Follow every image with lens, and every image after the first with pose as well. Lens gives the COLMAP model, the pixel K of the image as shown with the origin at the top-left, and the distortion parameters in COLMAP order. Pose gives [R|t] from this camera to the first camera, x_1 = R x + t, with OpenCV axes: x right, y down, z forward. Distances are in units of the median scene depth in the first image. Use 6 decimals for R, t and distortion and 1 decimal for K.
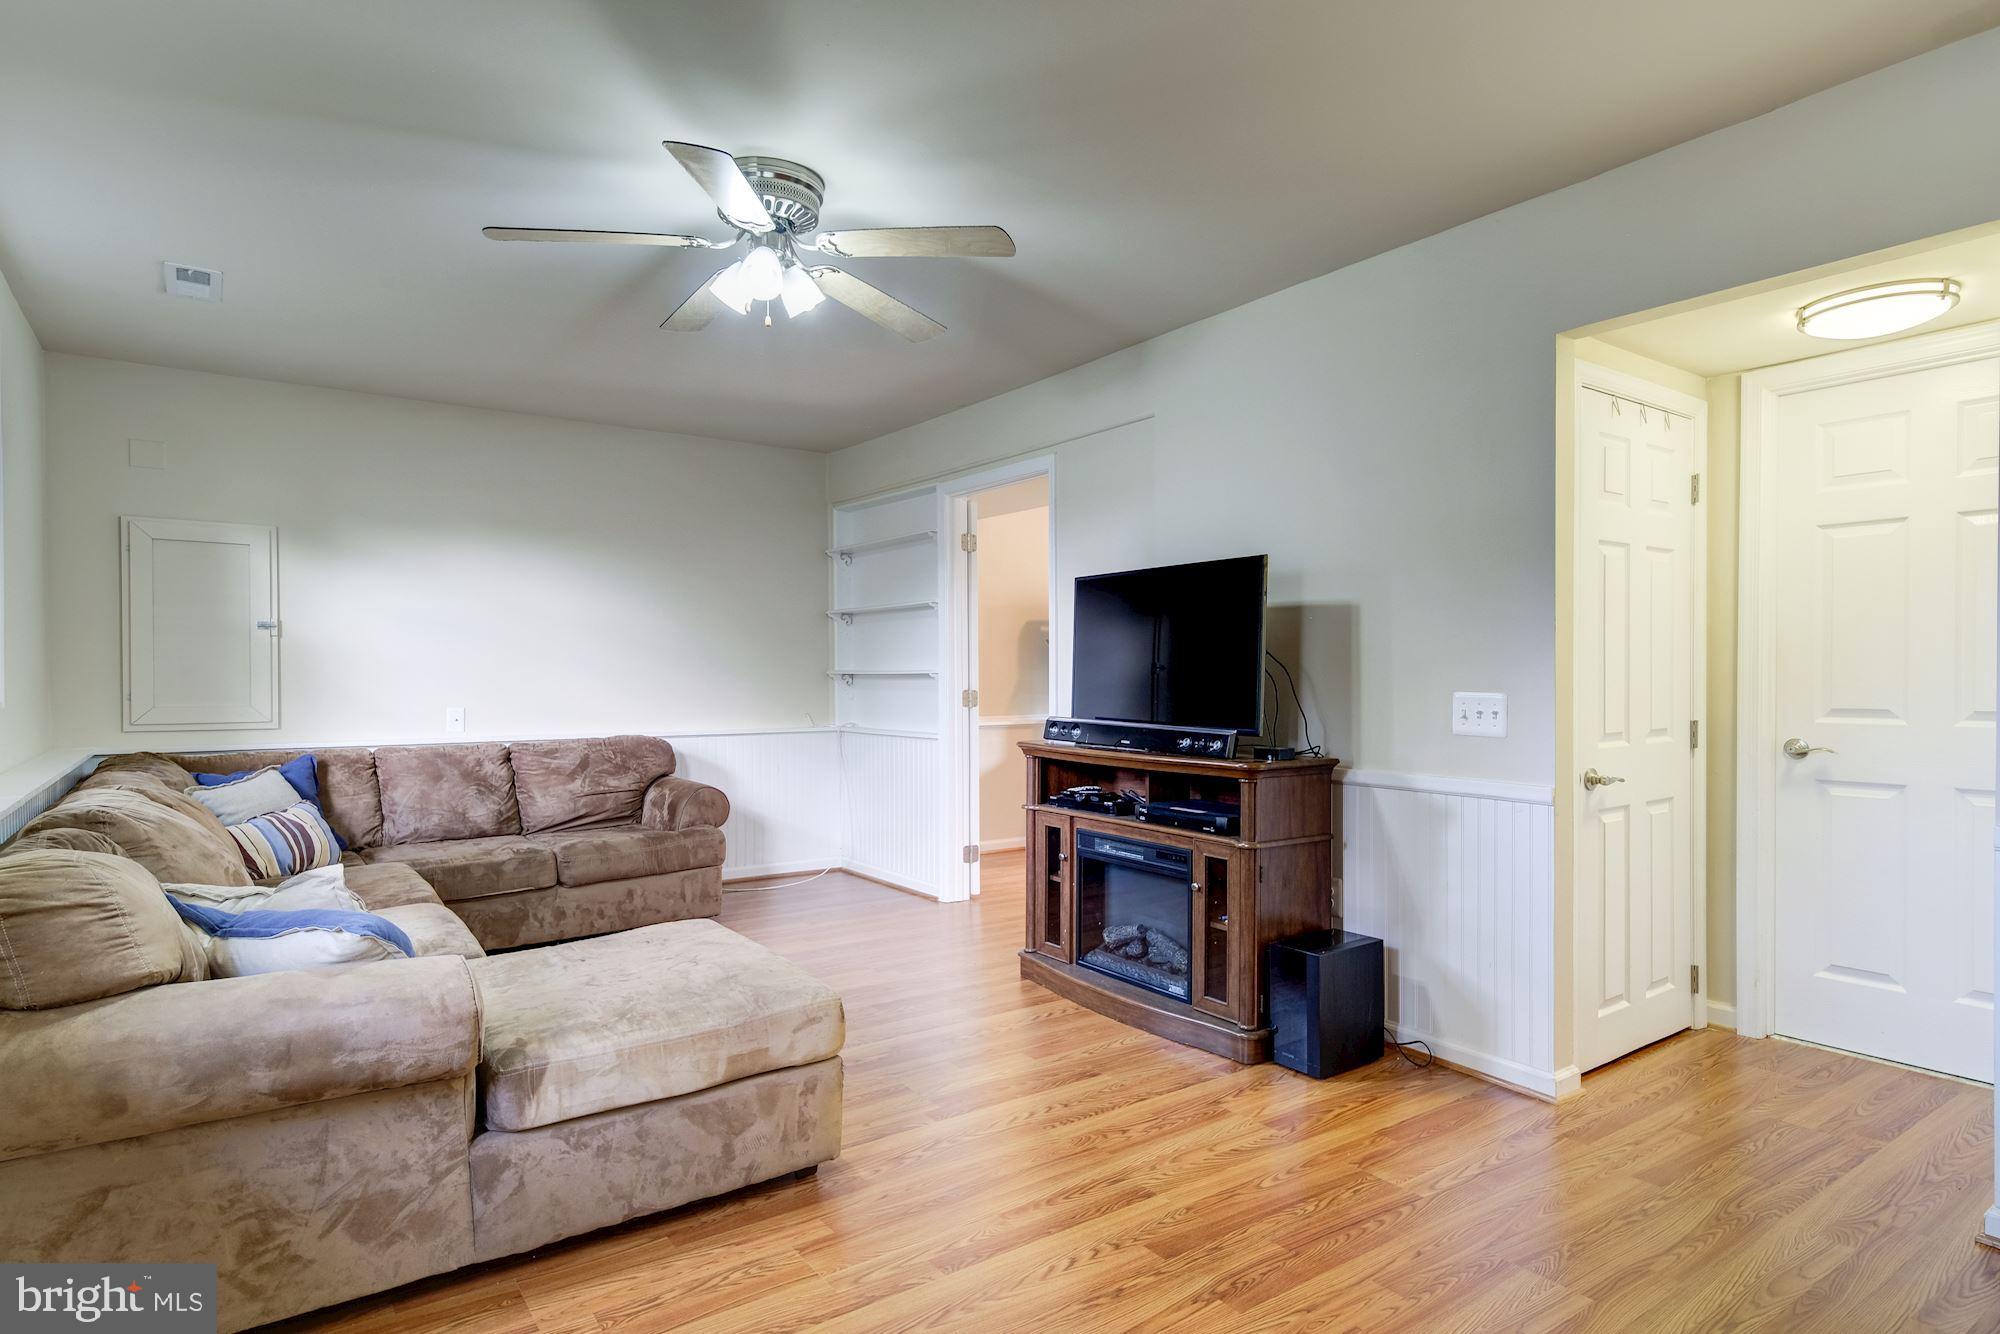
lens RADIAL K [[1099.8, 0, 1001.8], [0, 1099.8, 686.5], [0, 0, 1]] dist [0.002219, 0.001523]
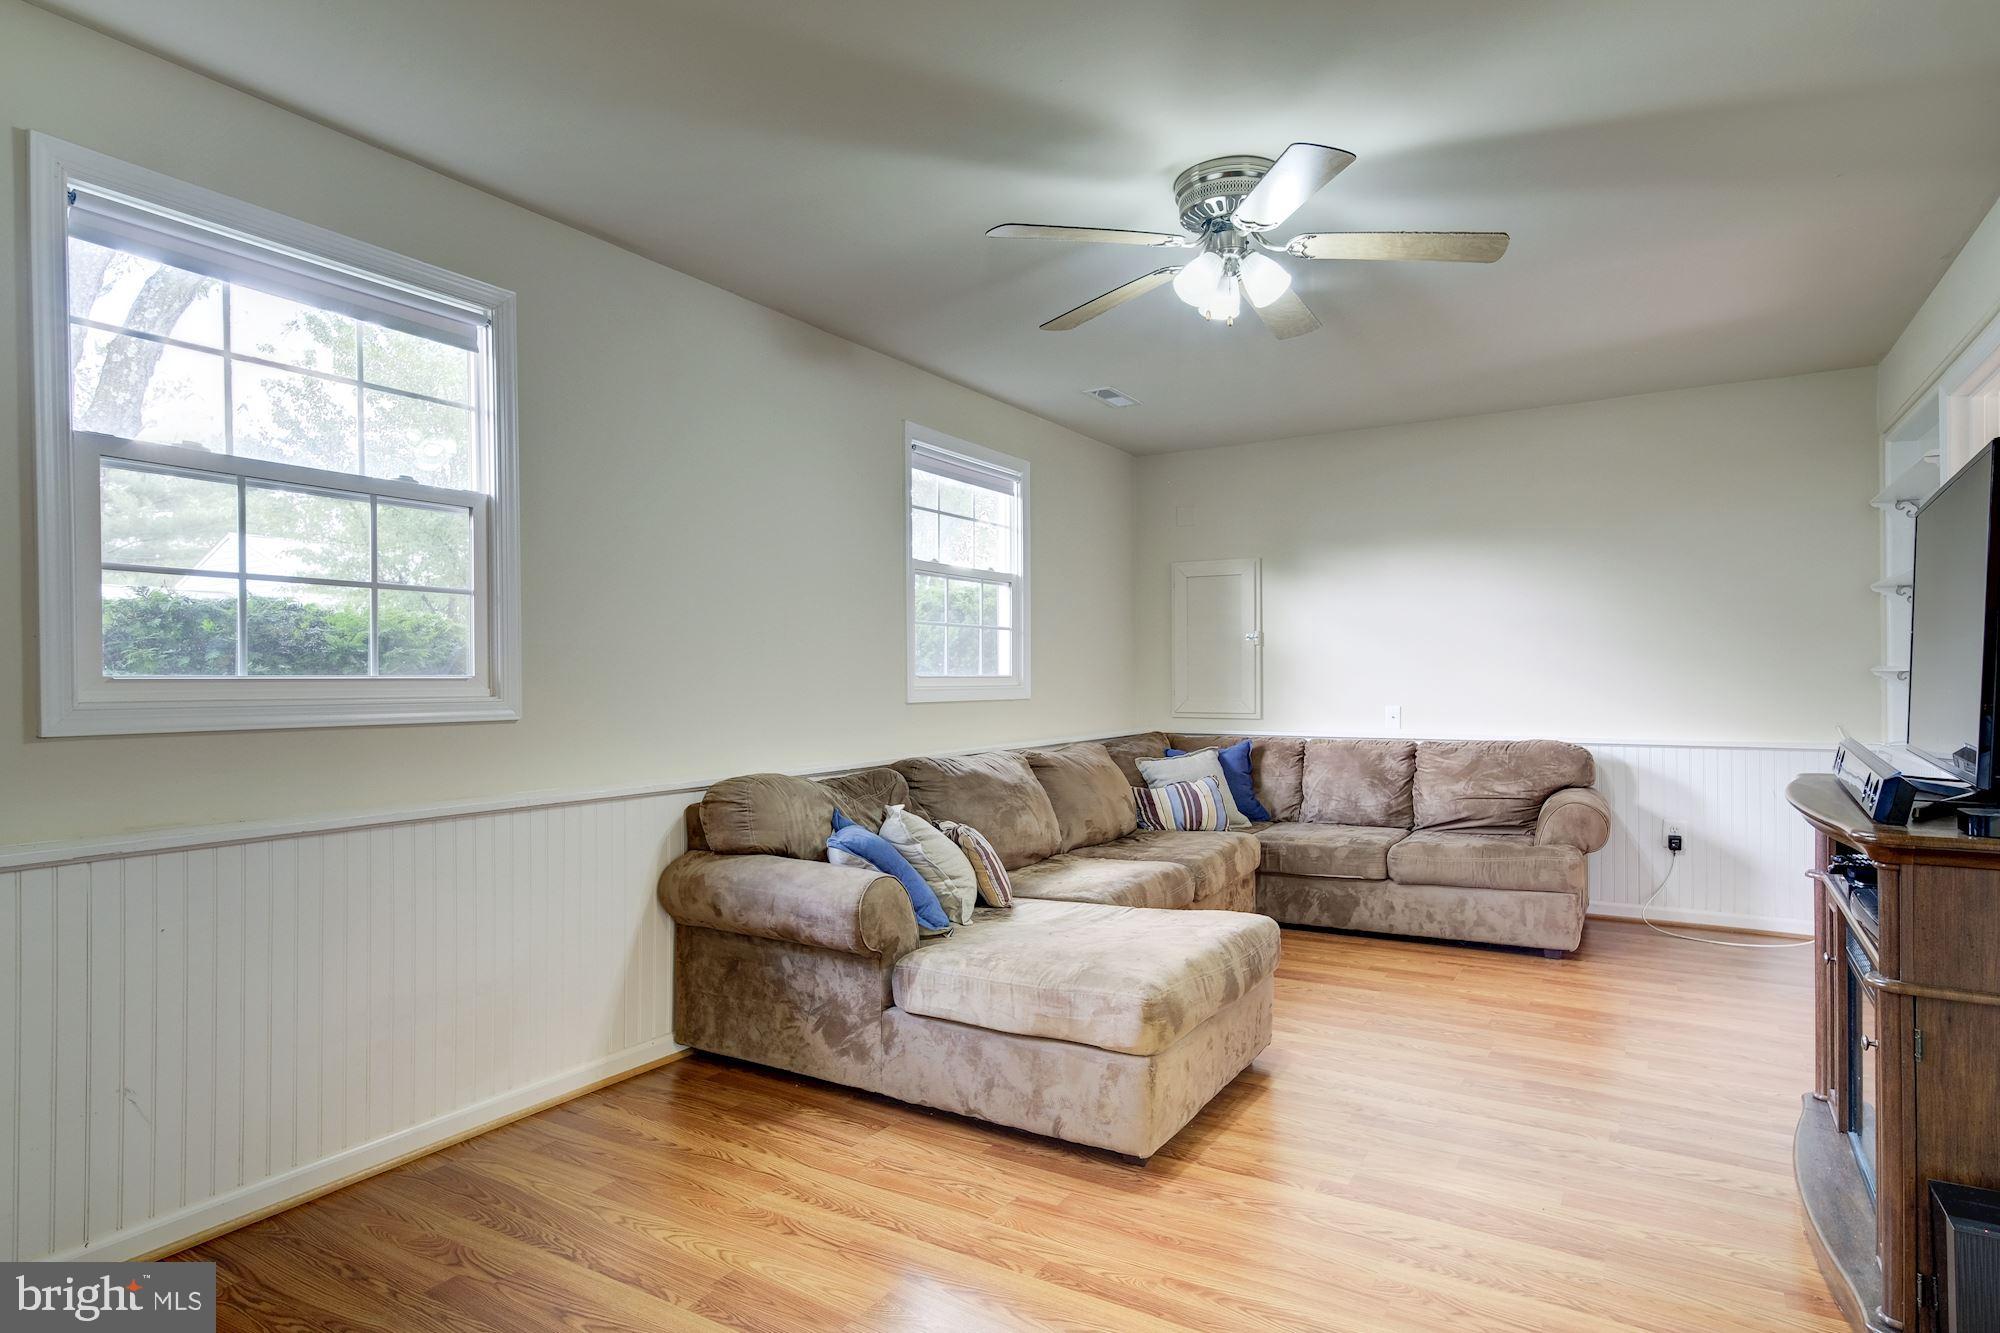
lens RADIAL K [[1078.9, 0, 992.5], [0, 1078.9, 684.4], [0, 0, 1]] dist [0.001066, -0.000517]
pose [[0.383443, 0.004234, -0.923555, 0.374087], [-0.005546, 0.999982, 0.002282, -0.002149], [0.923548, 0.004247, 0.383459, 0.262856]]
